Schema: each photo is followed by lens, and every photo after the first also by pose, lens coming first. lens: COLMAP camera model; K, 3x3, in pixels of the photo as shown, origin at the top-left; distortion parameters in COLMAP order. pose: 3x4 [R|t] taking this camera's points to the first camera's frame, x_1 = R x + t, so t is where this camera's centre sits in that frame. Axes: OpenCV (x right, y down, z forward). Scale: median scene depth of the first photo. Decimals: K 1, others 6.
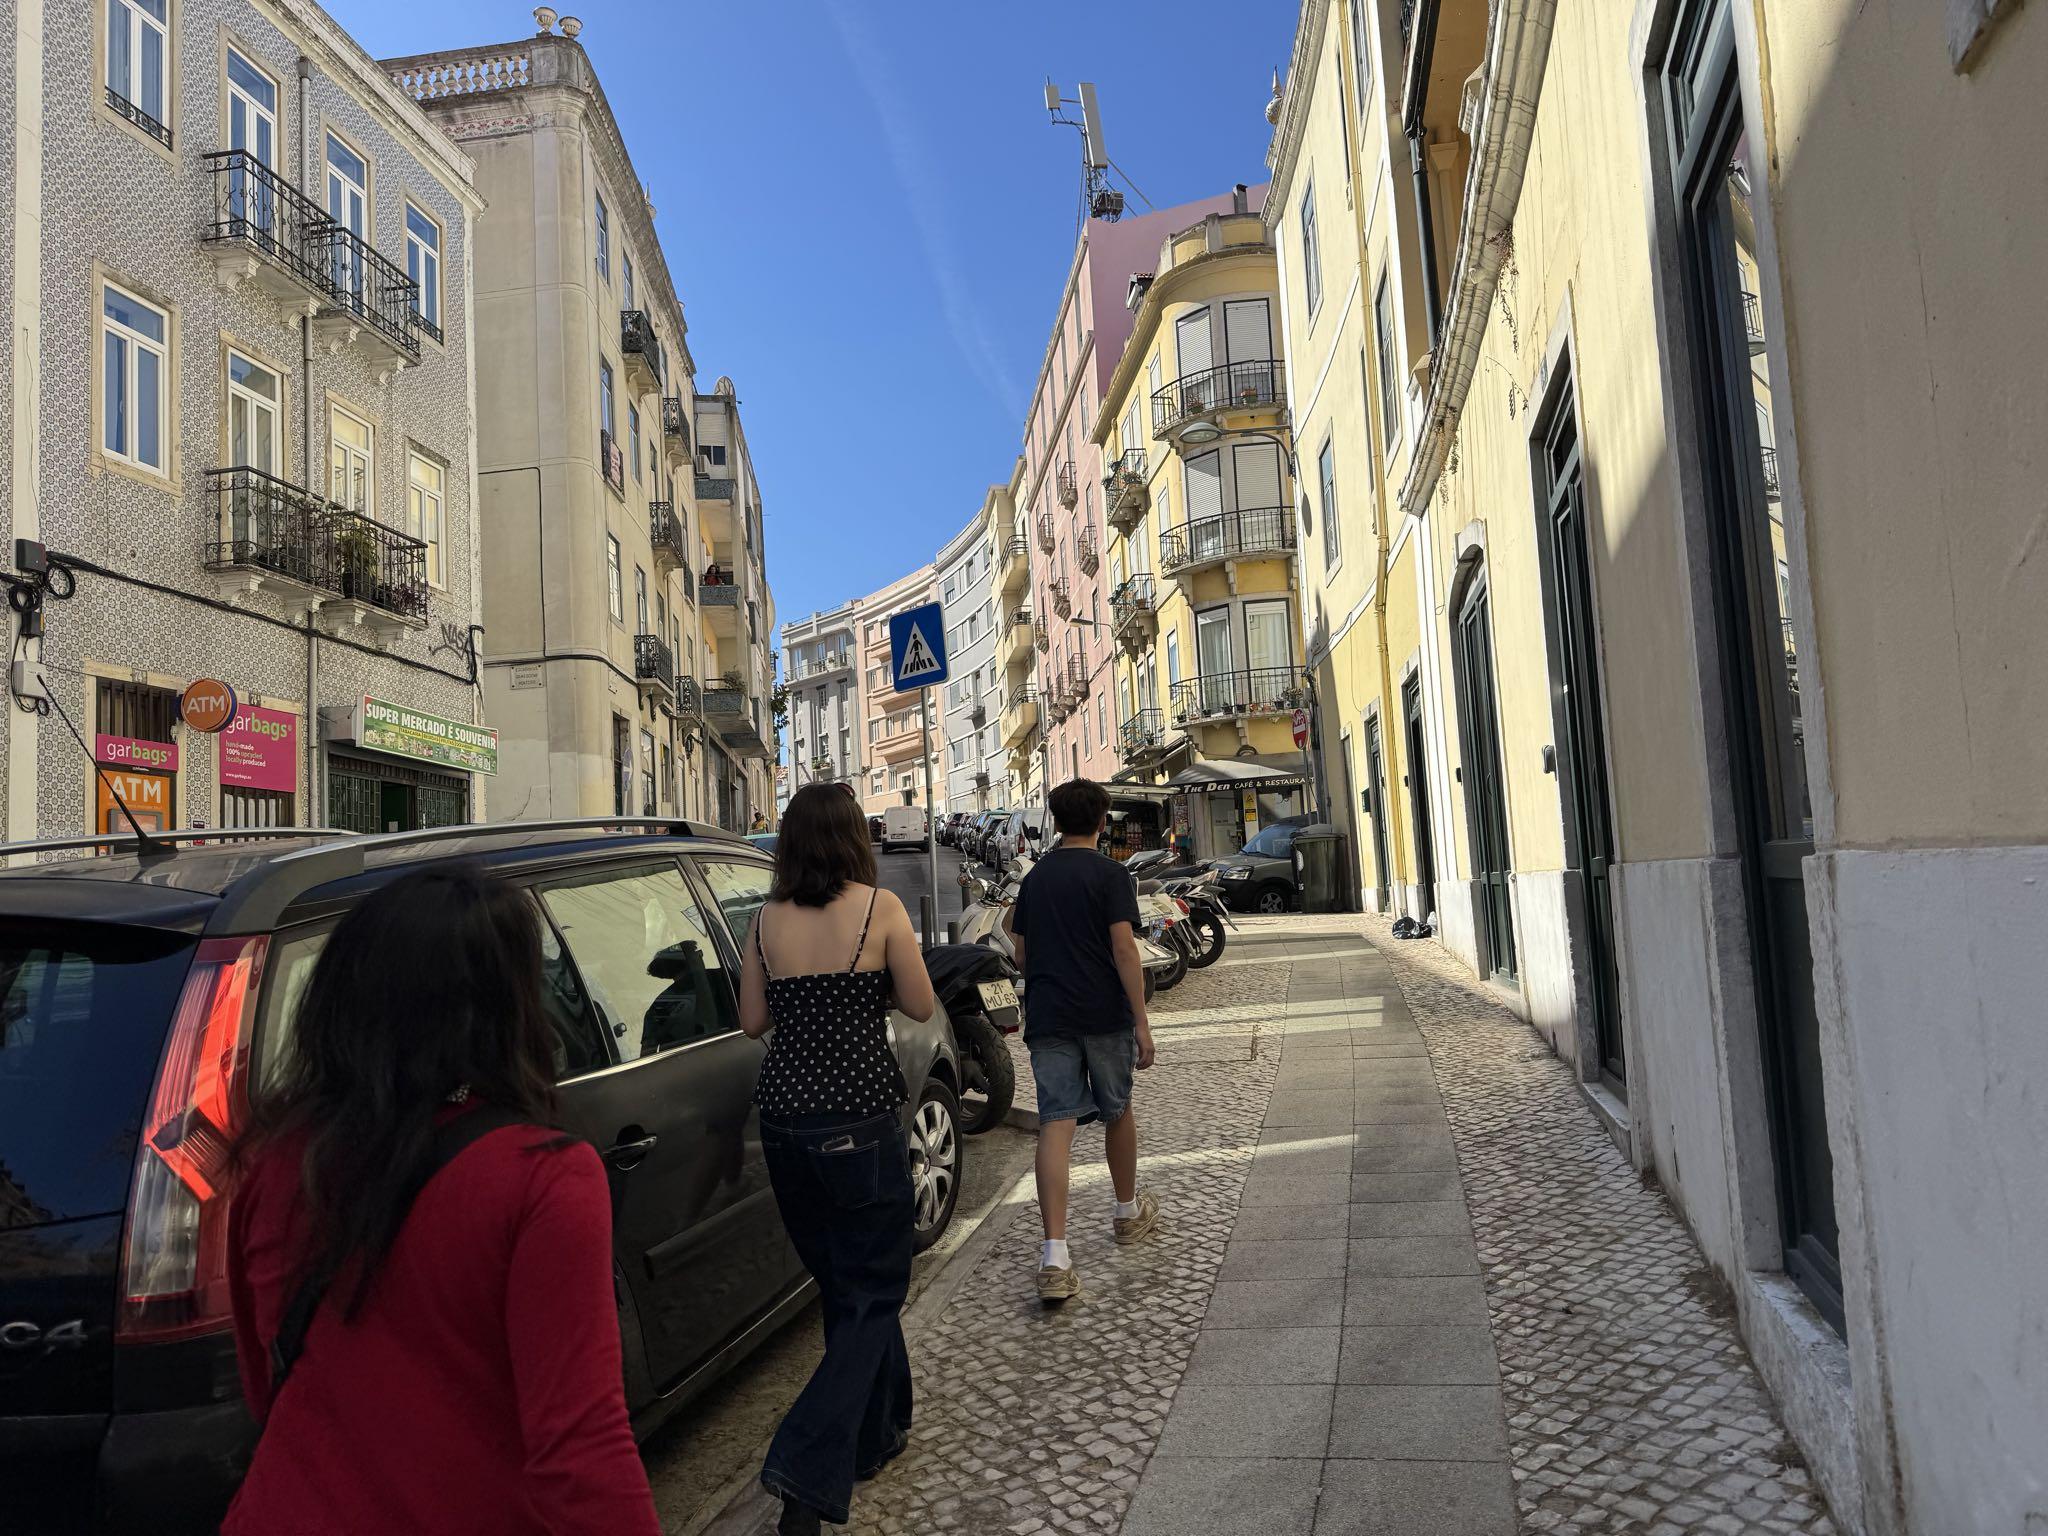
lens RADIAL K [[1549.7, 0, 1024.0], [0, 1549.7, 768.0], [0, 0, 1]] dist [-0.000472, -0.002046]
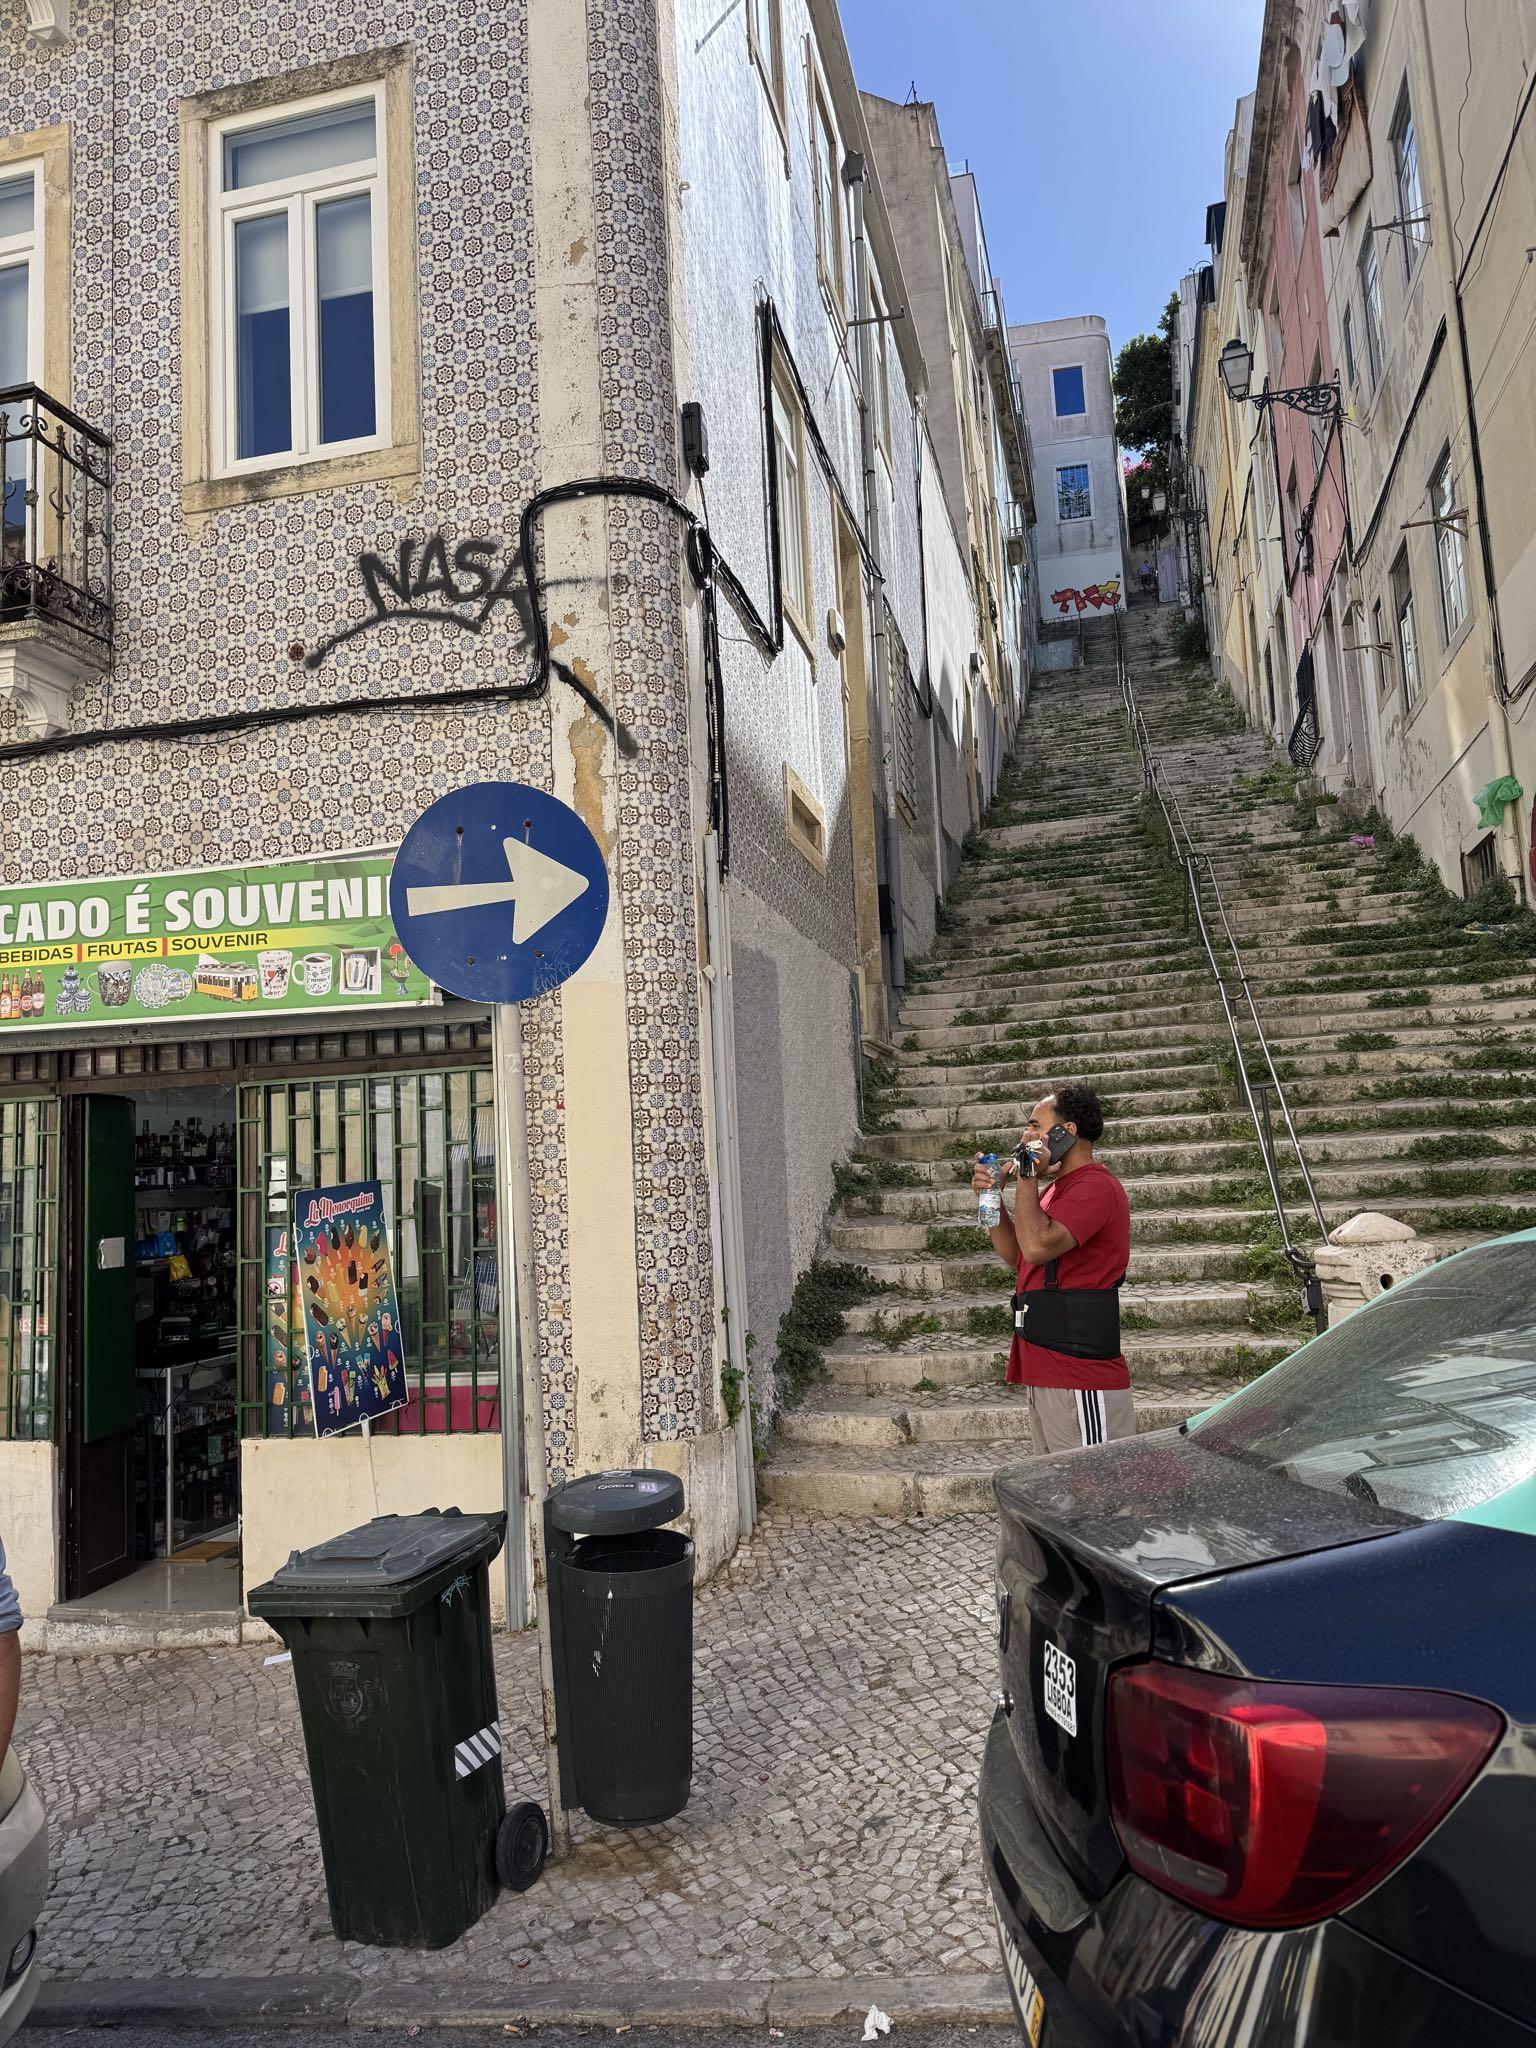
lens RADIAL K [[1549.7, 0, 768.0], [0, 1549.7, 1024.0], [0, 0, 1]] dist [-0.000472, -0.002046]
pose [[-0.090184, -0.053585, -0.994483, -0.069224], [0.155761, 0.985505, -0.067226, 0.038406], [0.983669, -0.160964, -0.080530, 1.112507]]
